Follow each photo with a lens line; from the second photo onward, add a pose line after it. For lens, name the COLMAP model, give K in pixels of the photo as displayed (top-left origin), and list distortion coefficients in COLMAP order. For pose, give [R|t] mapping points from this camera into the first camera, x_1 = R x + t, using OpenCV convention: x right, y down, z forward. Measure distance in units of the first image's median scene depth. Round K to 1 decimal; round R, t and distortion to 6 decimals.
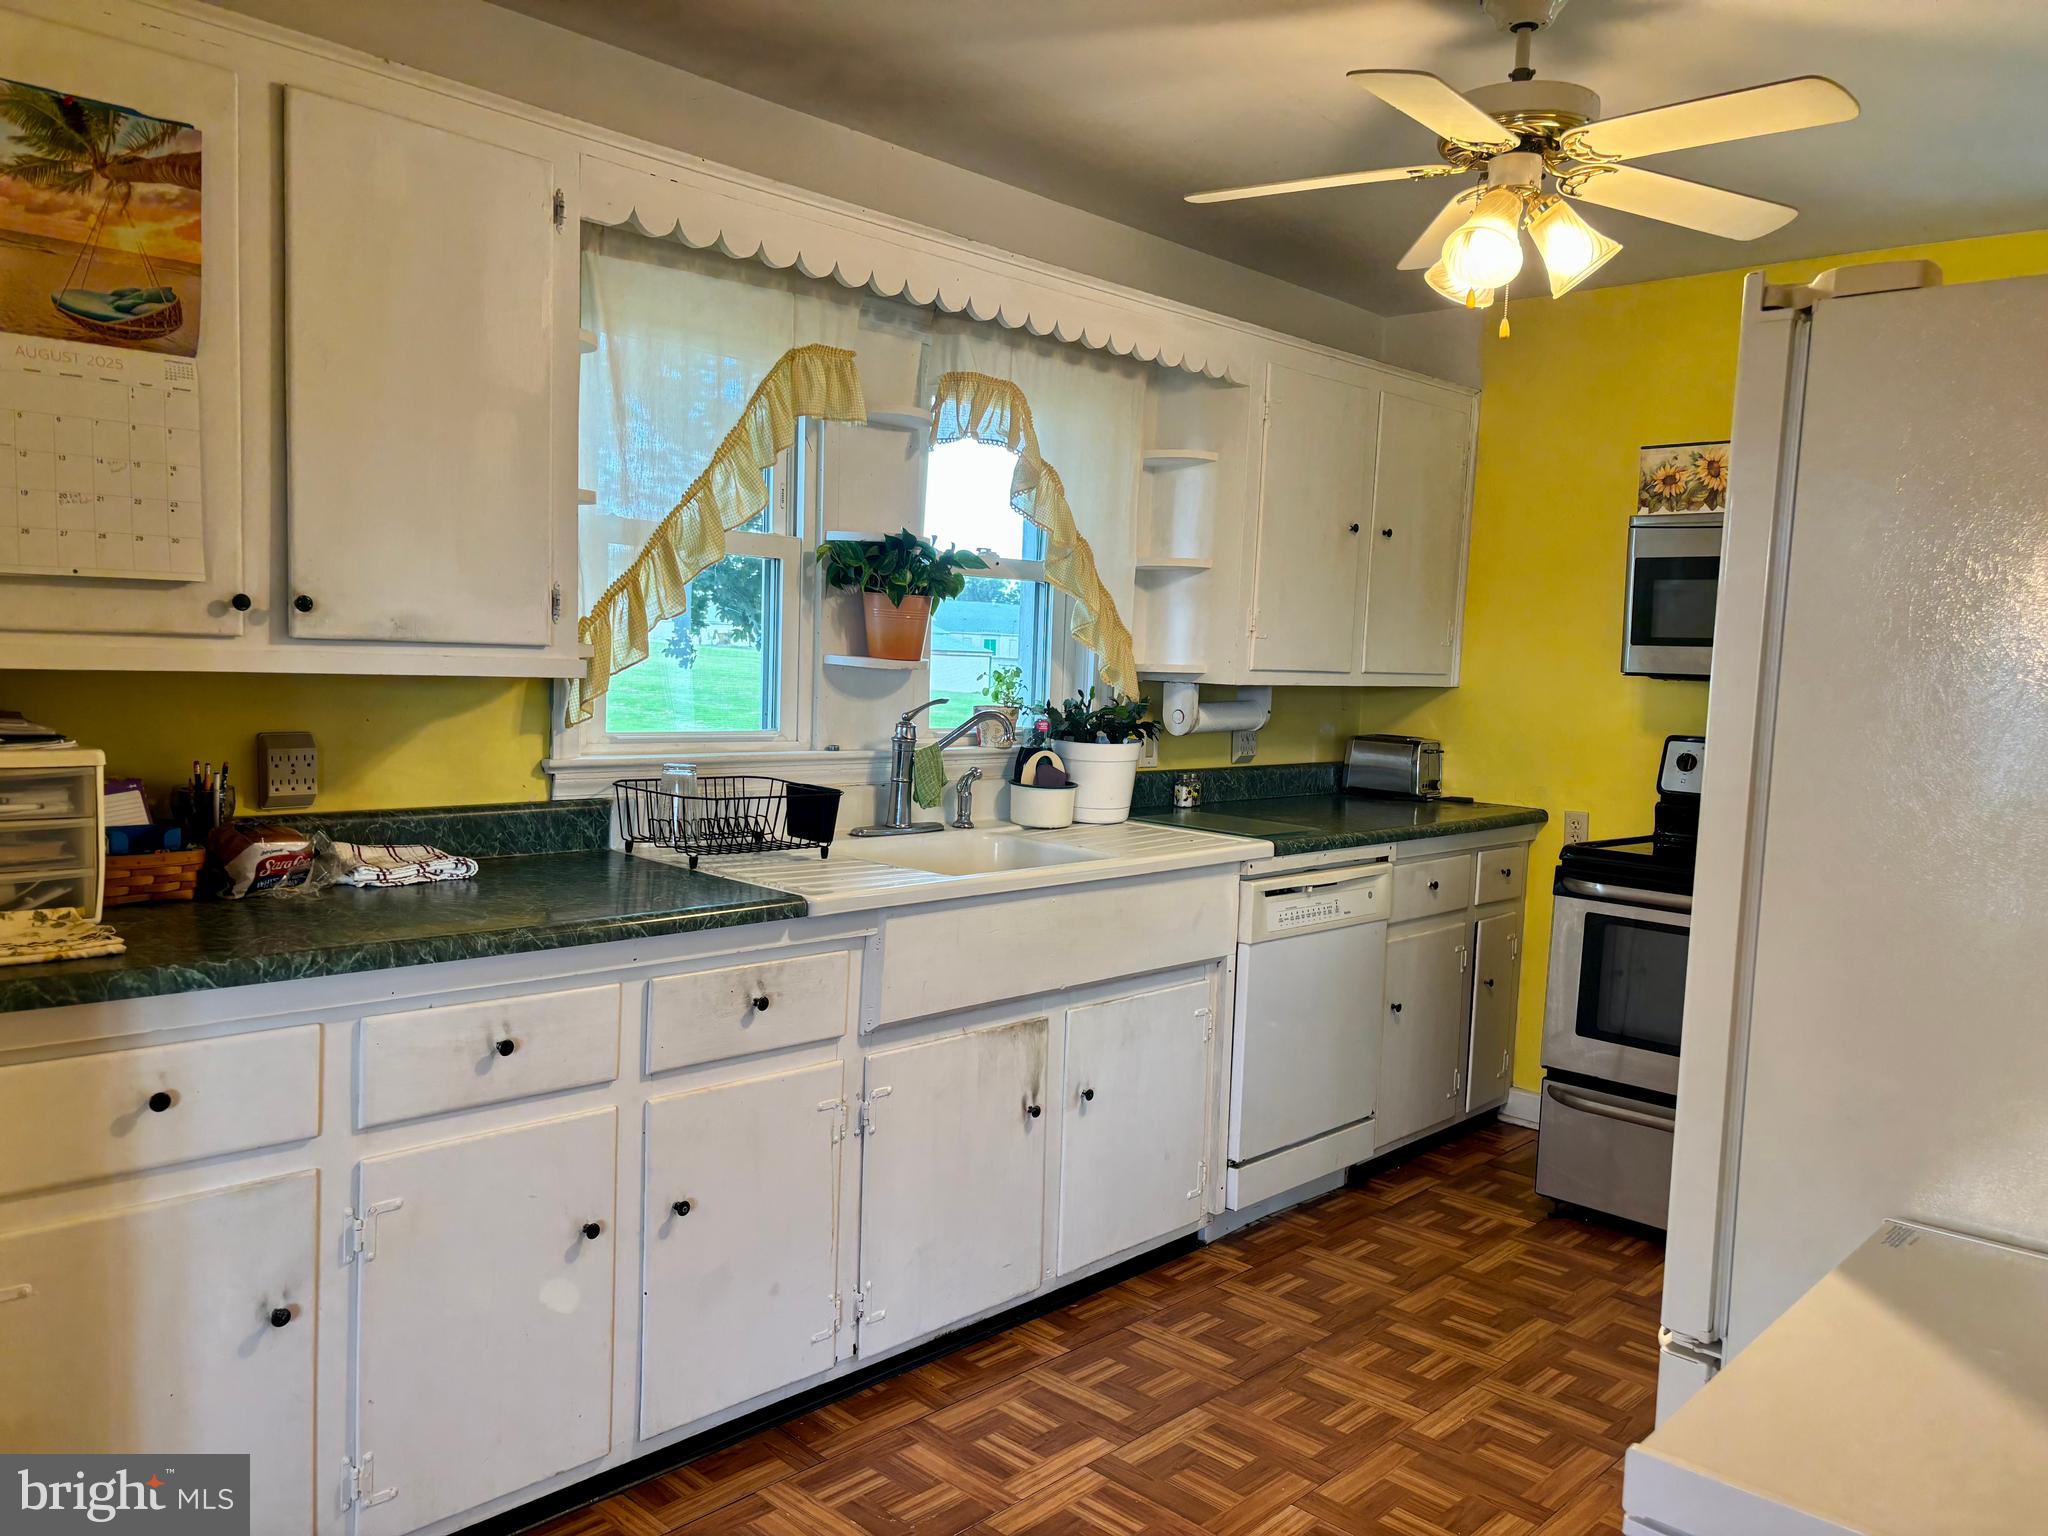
lens RADIAL K [[1546.1, 0, 994.6], [0, 1546.1, 774.7], [0, 0, 1]] dist [0.142774, -0.206386]
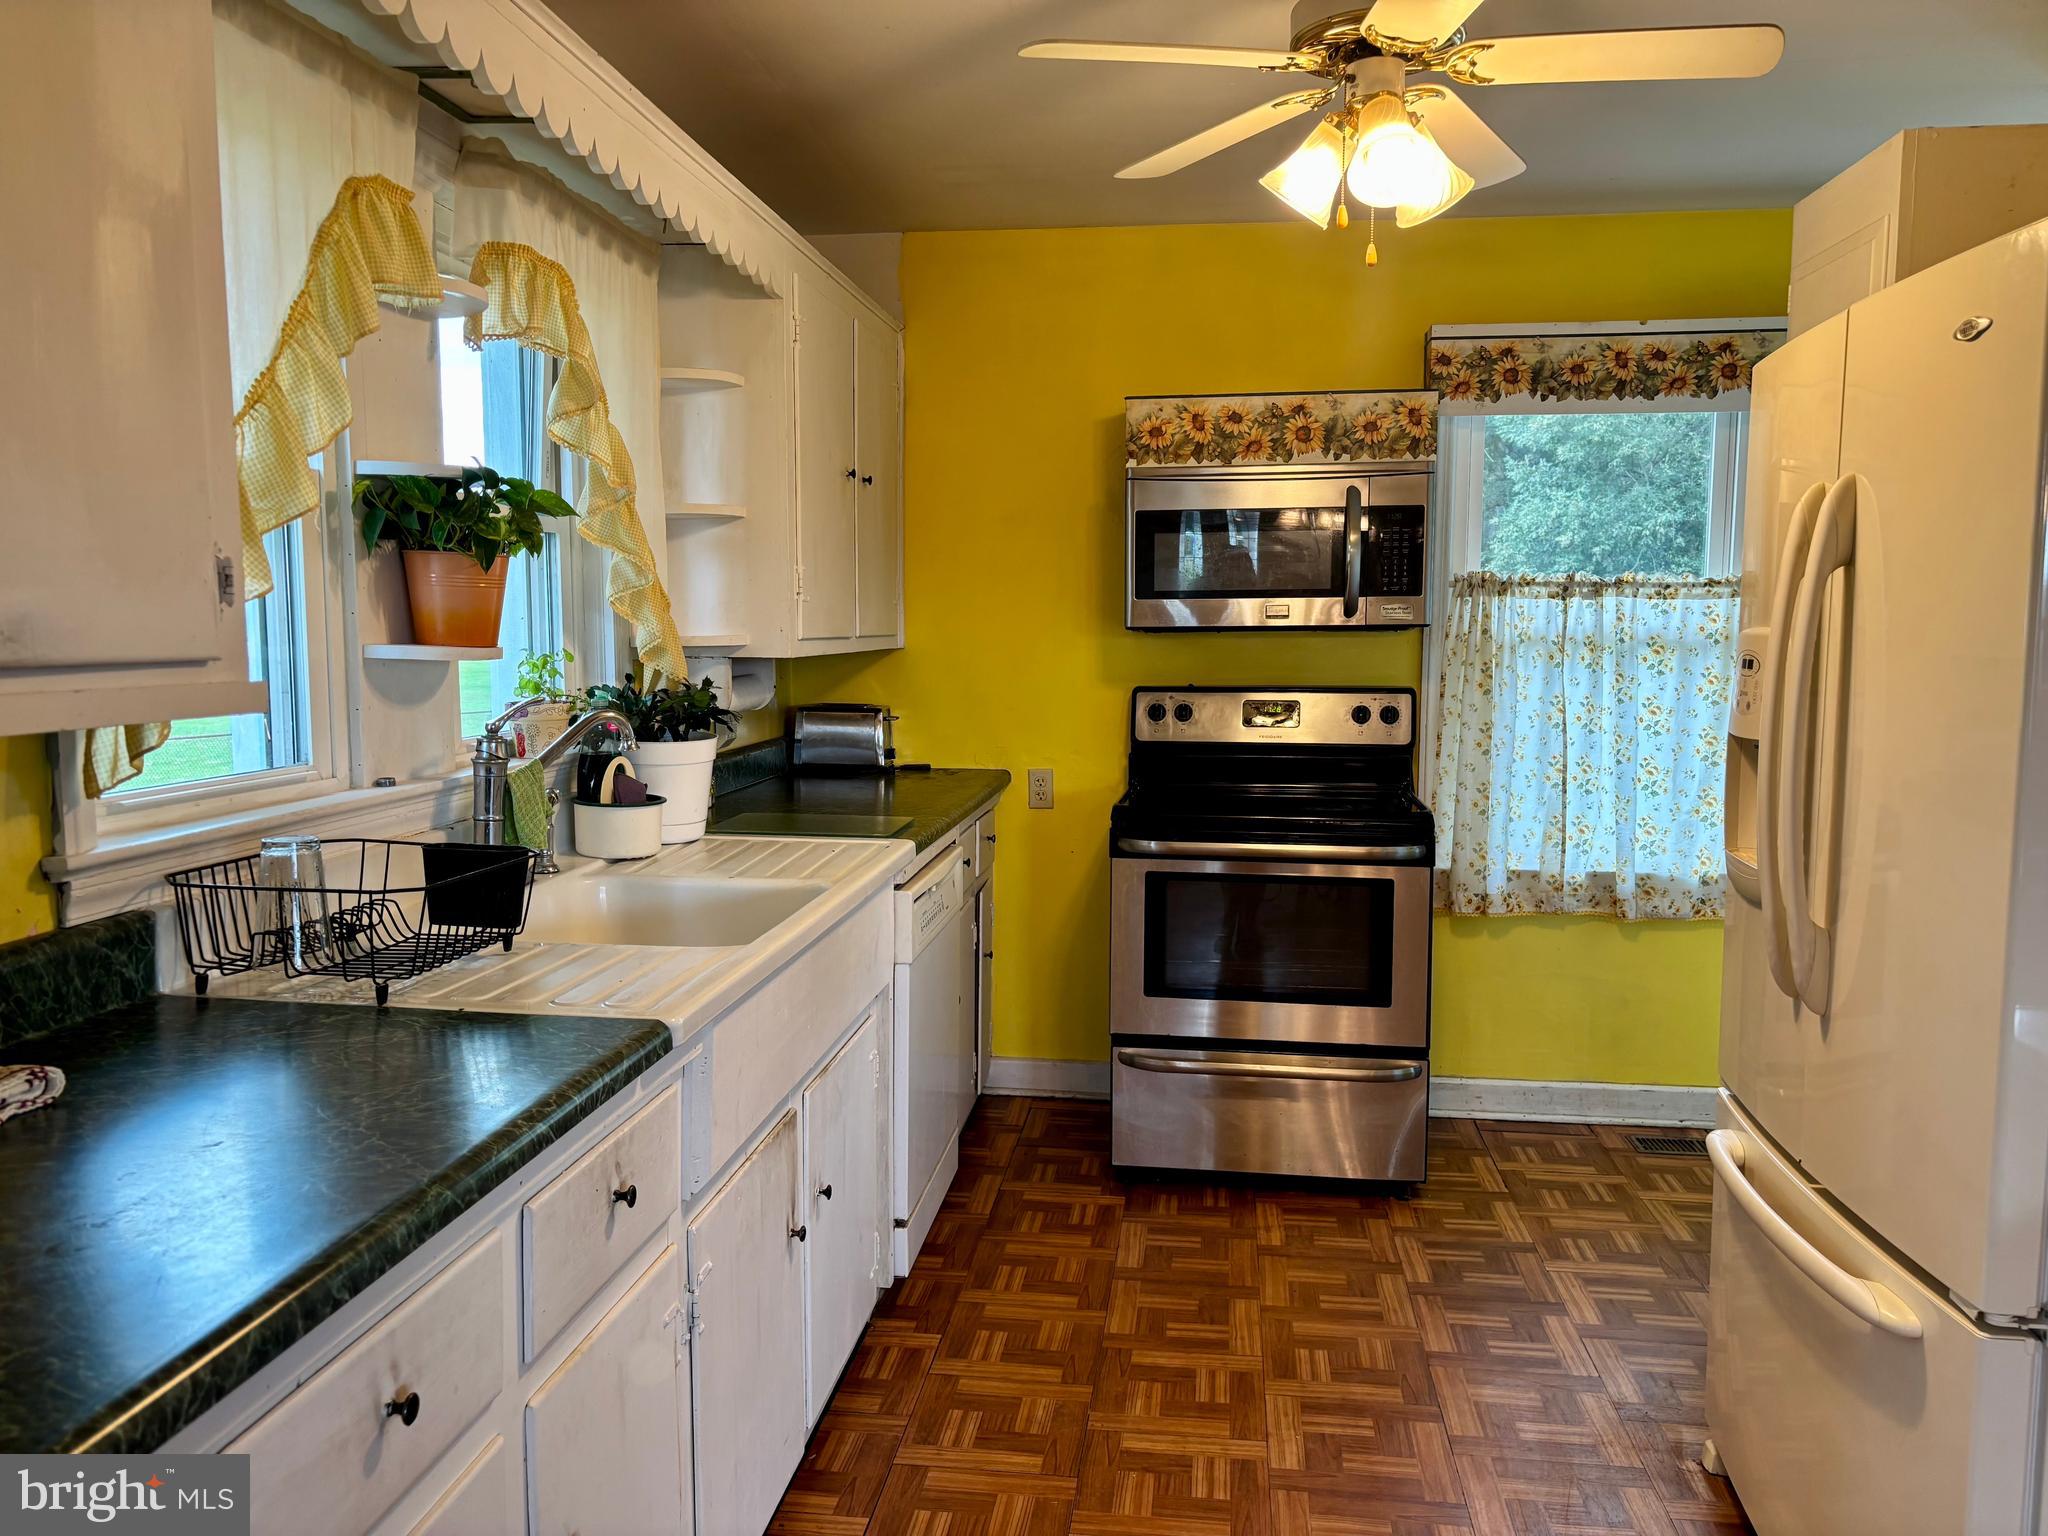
lens RADIAL K [[1580.9, 0, 1004.1], [0, 1580.9, 772.9], [0, 0, 1]] dist [0.037515, -0.012822]
pose [[0.805638, -0.093973, 0.584908, -0.296316], [0.076561, 0.995574, 0.054498, -0.039025], [-0.587440, 0.000875, 0.809267, 0.283634]]
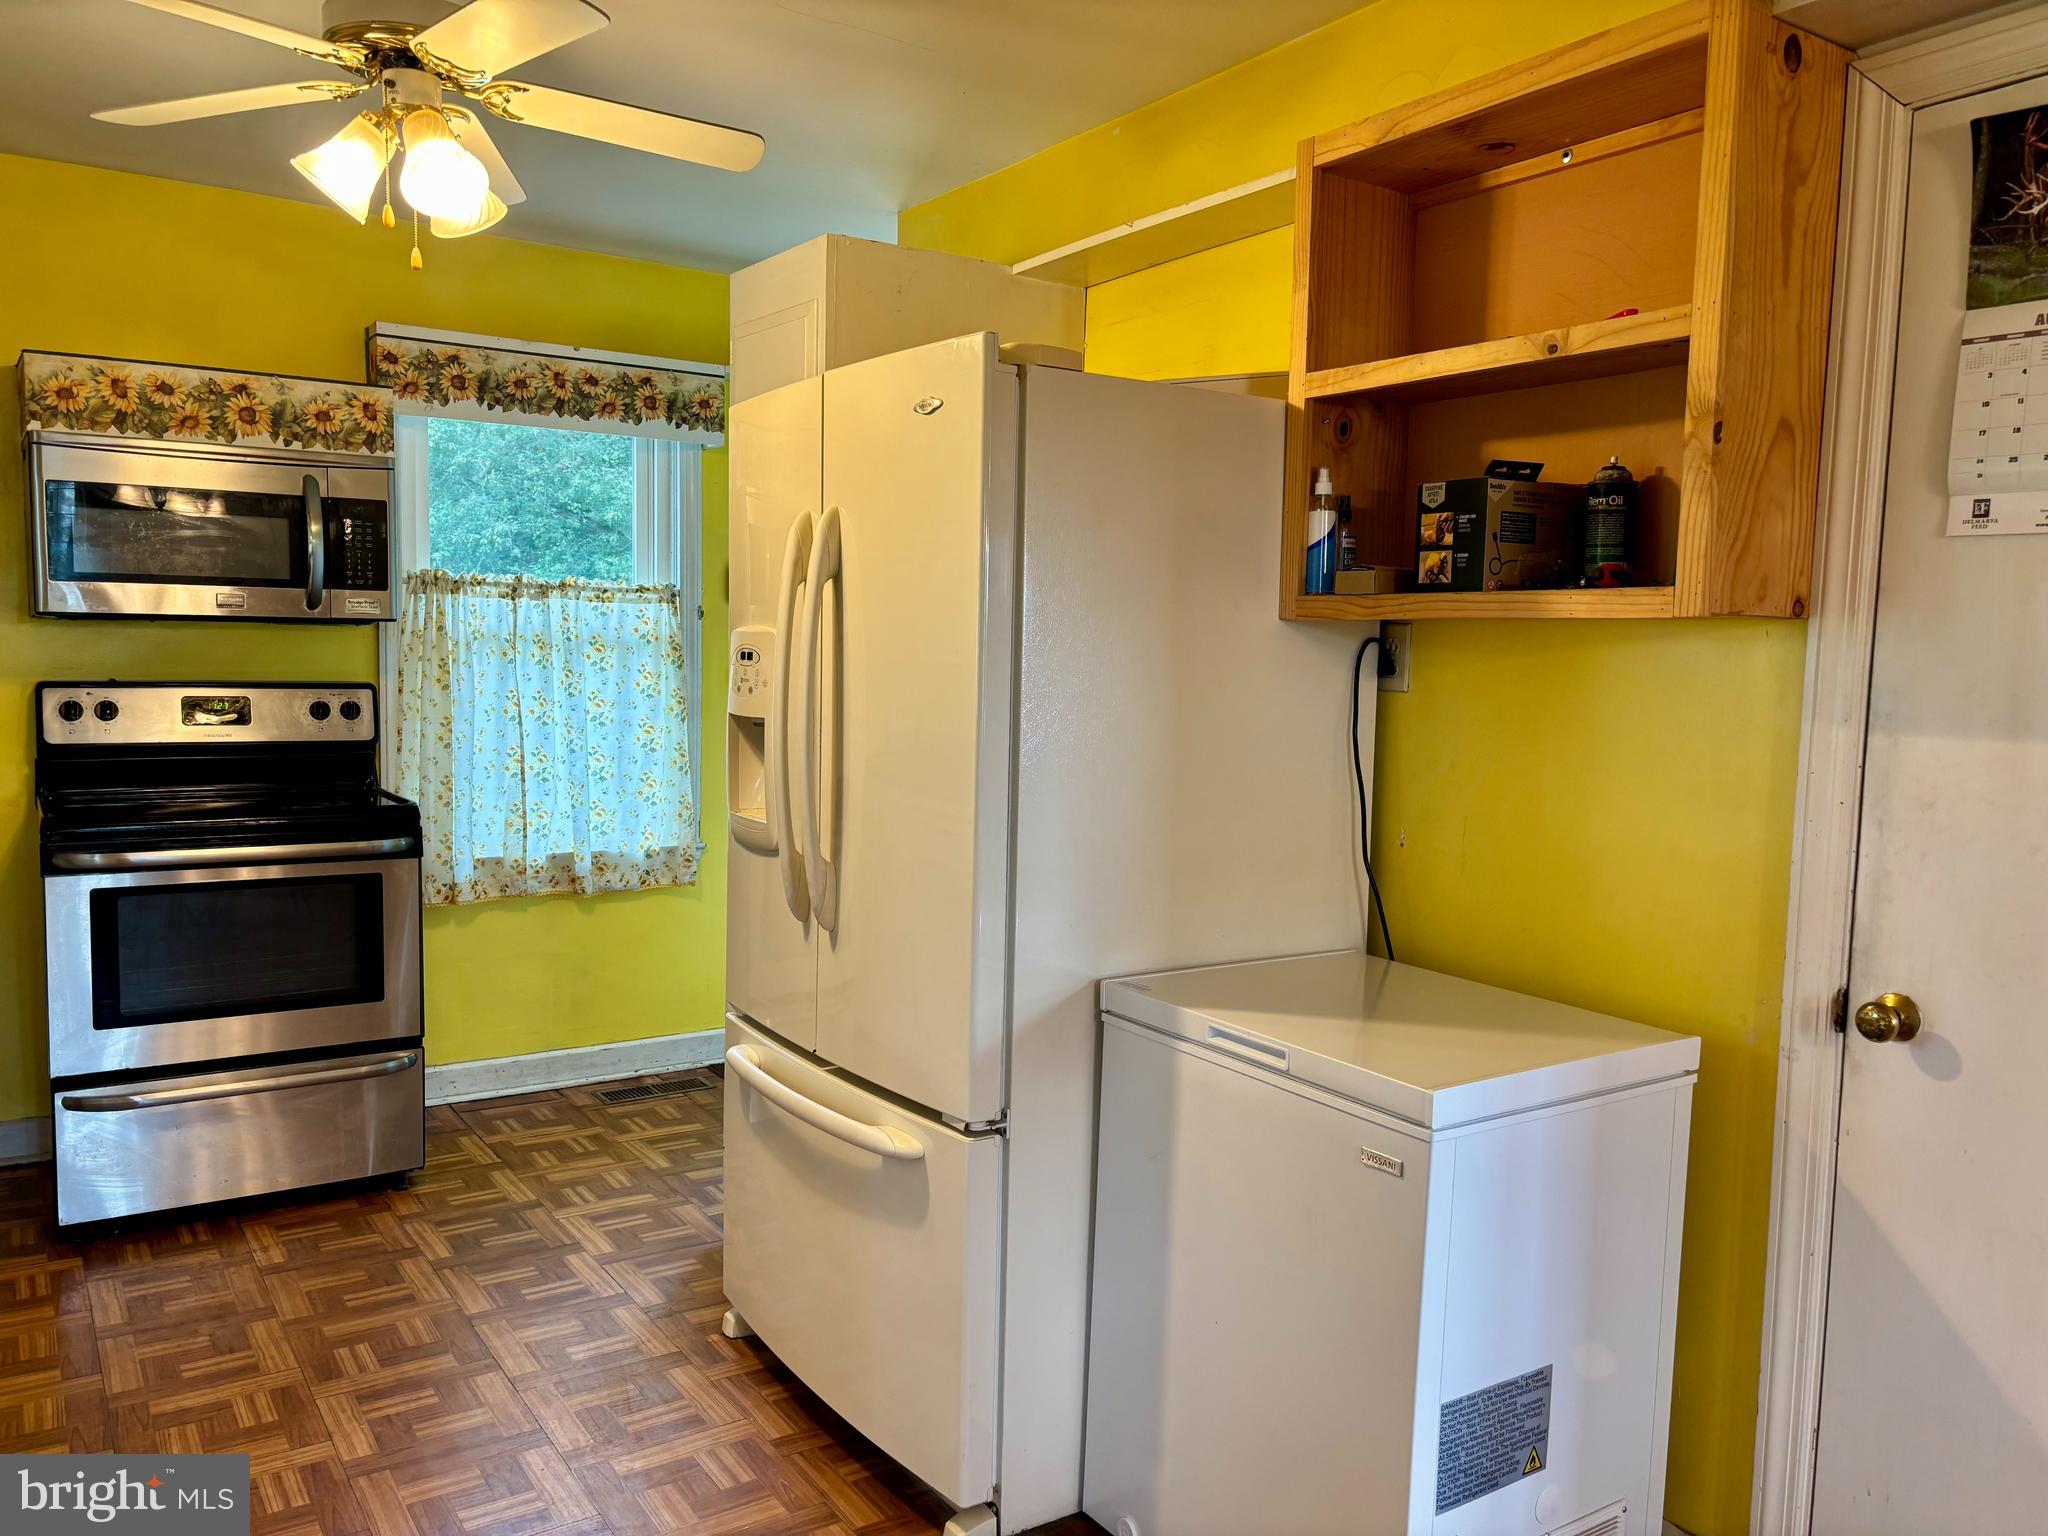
lens RADIAL K [[1592.4, 0, 1021.6], [0, 1592.4, 778.8], [0, 0, 1]] dist [0.035150, 0.010495]
pose [[0.224861, -0.118747, 0.967128, -0.408458], [0.065446, 0.992146, 0.106602, -0.039144], [-0.972190, 0.039324, 0.230866, 0.321901]]
